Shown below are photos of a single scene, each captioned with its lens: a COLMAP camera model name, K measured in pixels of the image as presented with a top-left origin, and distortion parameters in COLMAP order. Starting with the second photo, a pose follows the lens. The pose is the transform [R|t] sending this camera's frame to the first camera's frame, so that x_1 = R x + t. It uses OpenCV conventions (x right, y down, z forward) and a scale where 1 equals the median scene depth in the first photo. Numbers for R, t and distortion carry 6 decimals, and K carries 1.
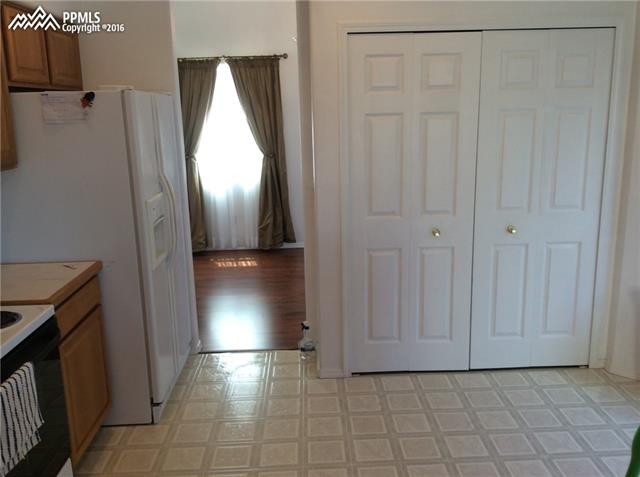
lens RADIAL K [[596.0, 0, 322.7], [0, 596.0, 239.2], [0, 0, 1]] dist [0.128945, -0.220480]
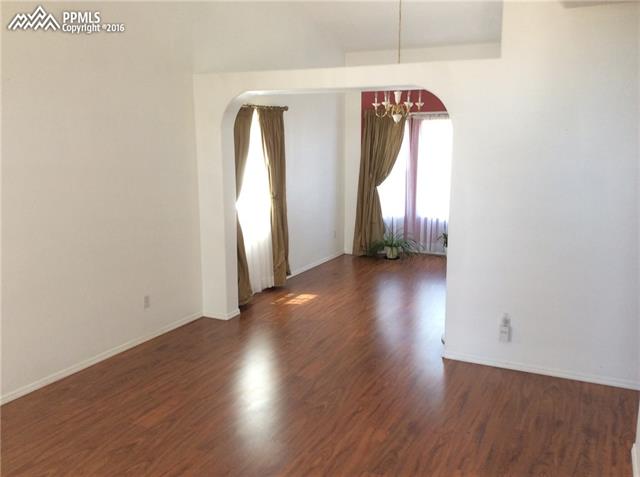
lens RADIAL K [[587.2, 0, 337.1], [0, 587.2, 241.3], [0, 0, 1]] dist [0.072859, -0.178913]
pose [[0.457071, -0.139190, 0.878471, -2.079664], [0.183671, 0.981161, 0.059896, -0.224772], [-0.870259, 0.133973, 0.474026, 0.885619]]
